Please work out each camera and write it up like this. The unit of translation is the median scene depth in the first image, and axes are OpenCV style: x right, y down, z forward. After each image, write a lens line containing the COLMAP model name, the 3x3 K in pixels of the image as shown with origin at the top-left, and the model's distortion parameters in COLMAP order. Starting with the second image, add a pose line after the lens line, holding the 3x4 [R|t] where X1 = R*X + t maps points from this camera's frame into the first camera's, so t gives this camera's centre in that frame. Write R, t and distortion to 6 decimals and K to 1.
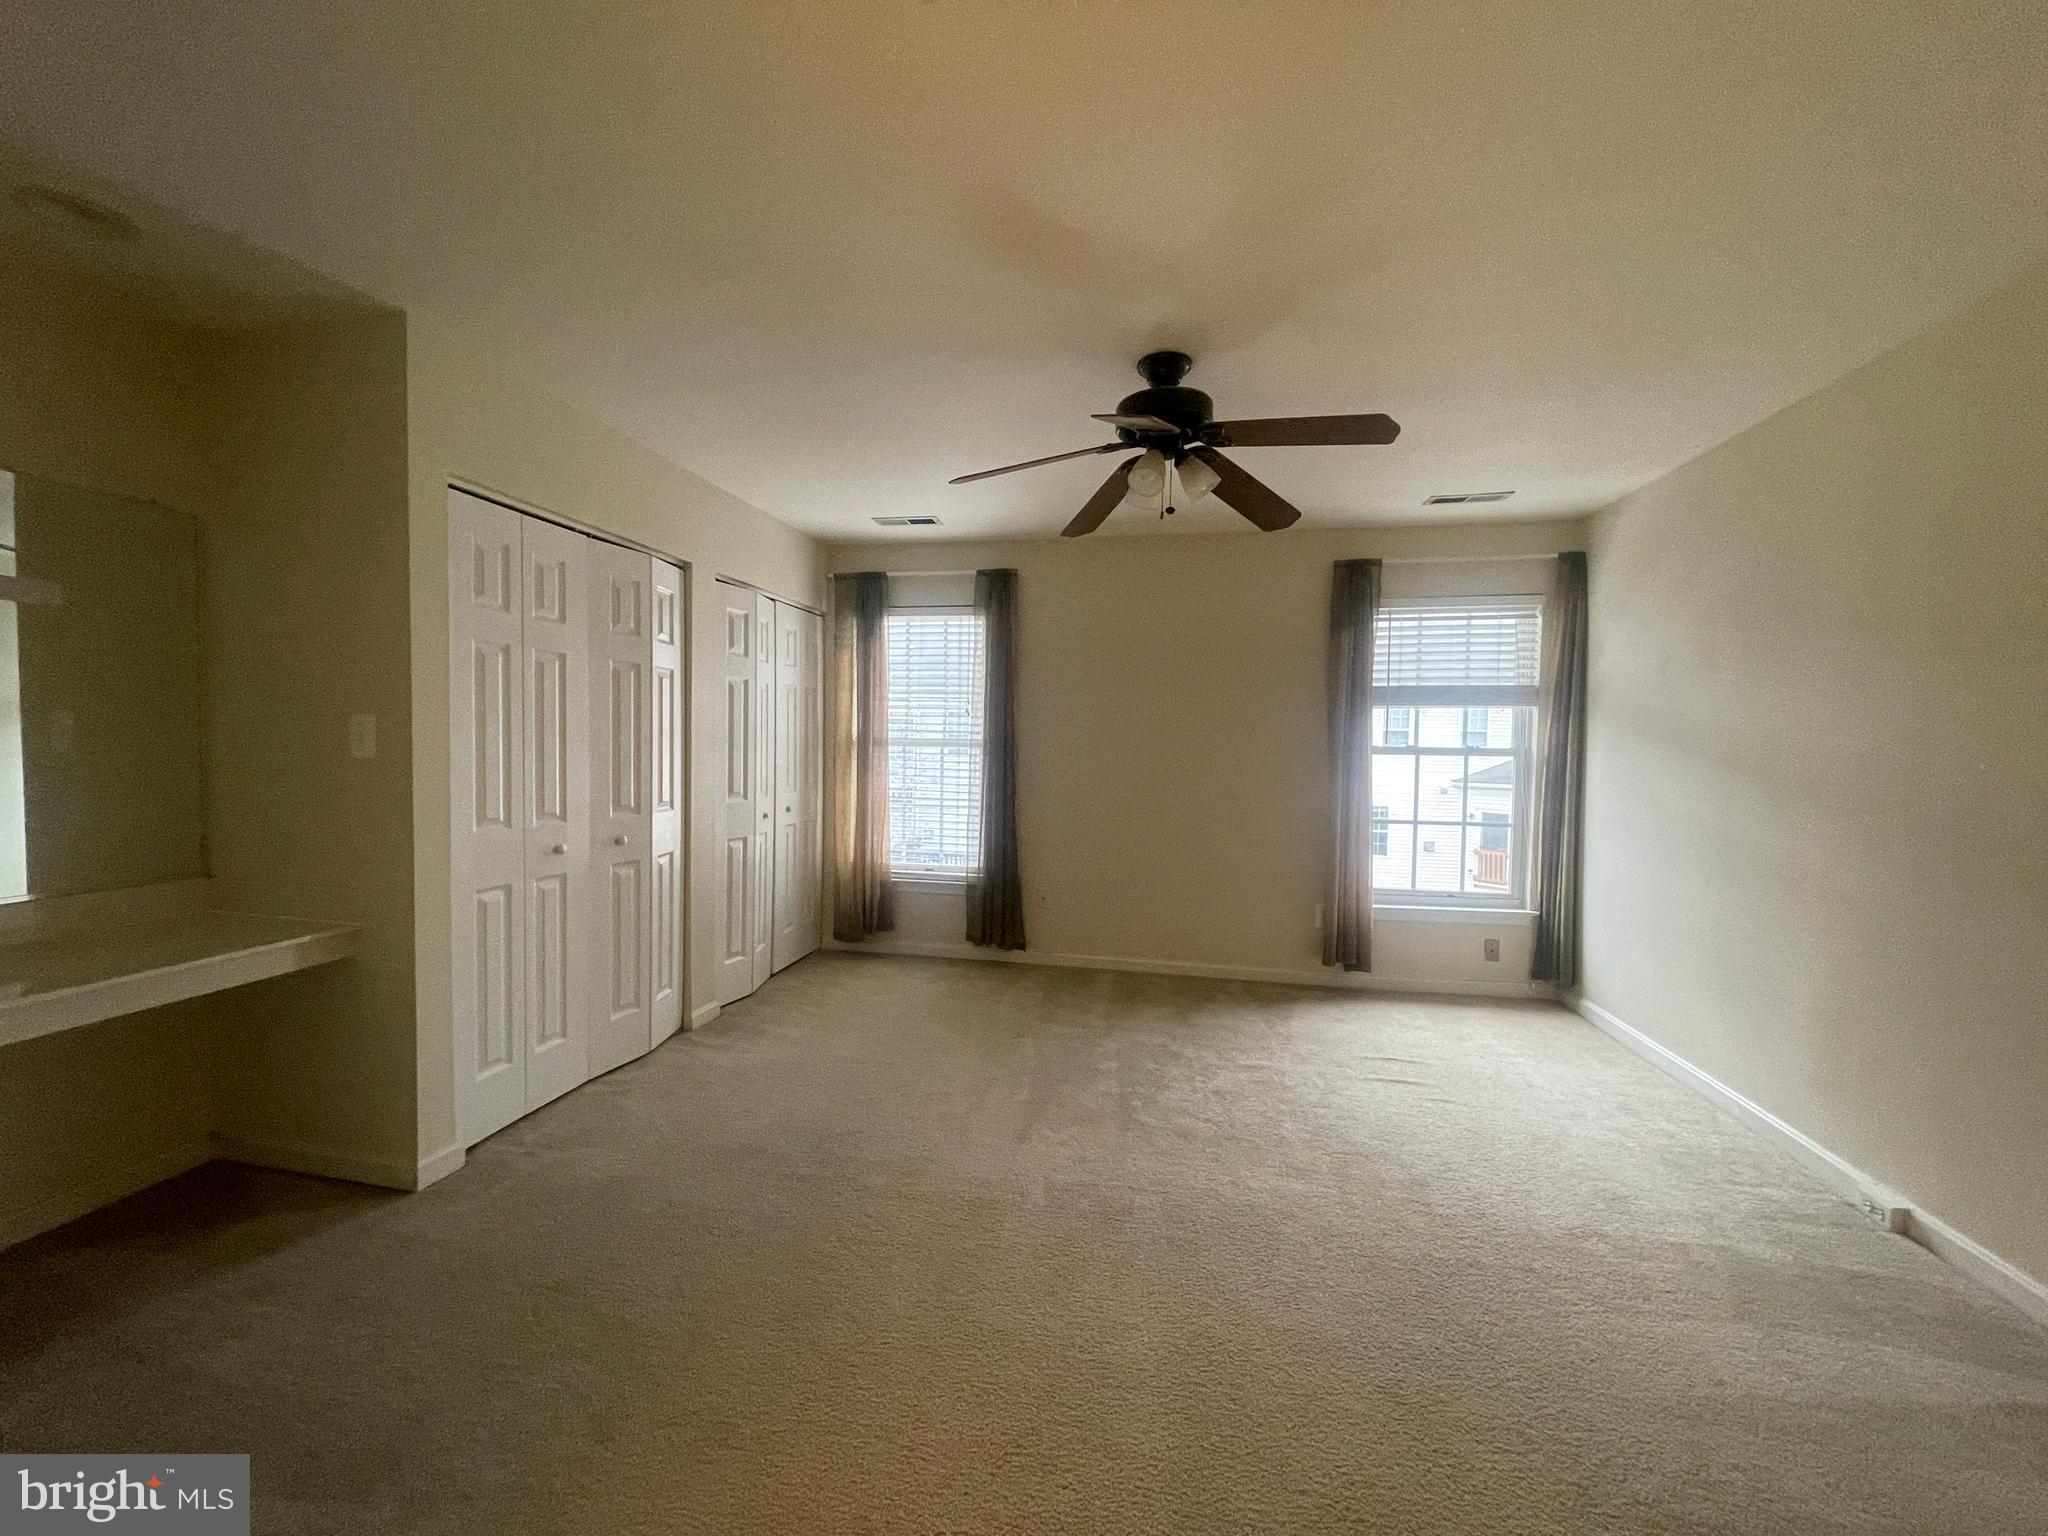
lens RADIAL K [[821.8, 0, 1004.6], [0, 821.8, 768.6], [0, 0, 1]] dist [-0.000640, 0.000062]
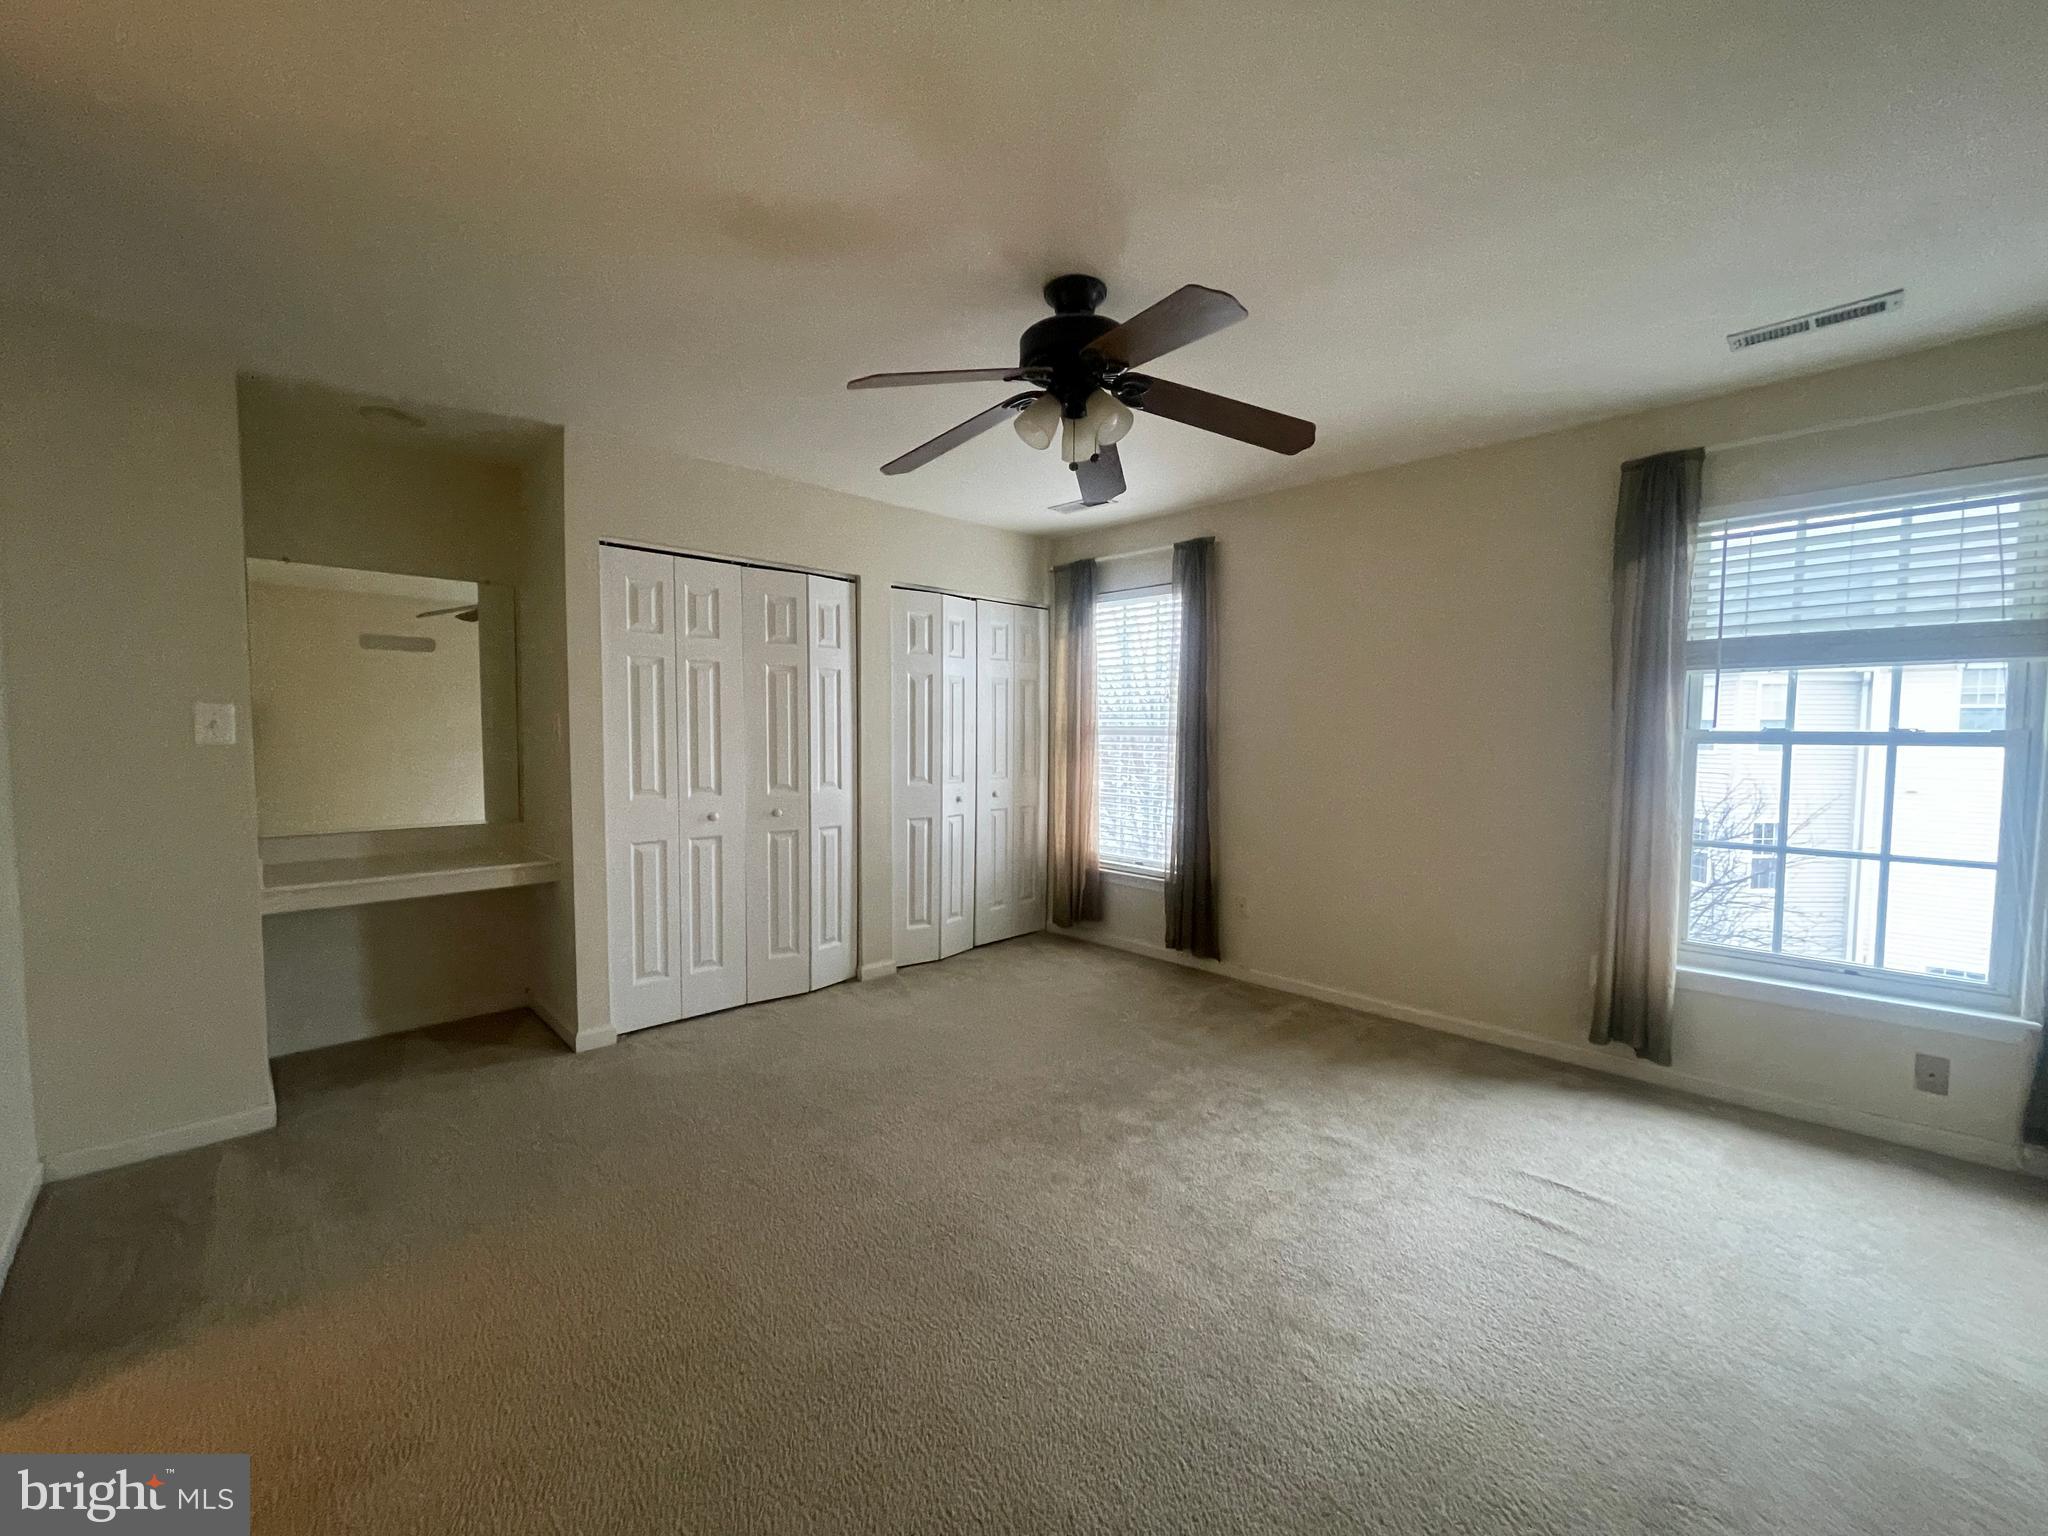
lens RADIAL K [[821.8, 0, 1020.9], [0, 821.8, 769.0], [0, 0, 1]] dist [-0.000640, 0.000062]
pose [[0.828061, 0.017765, -0.560357, 0.377940], [-0.011148, 0.999822, 0.015224, -0.000152], [0.560528, -0.006360, 0.828111, 0.144533]]
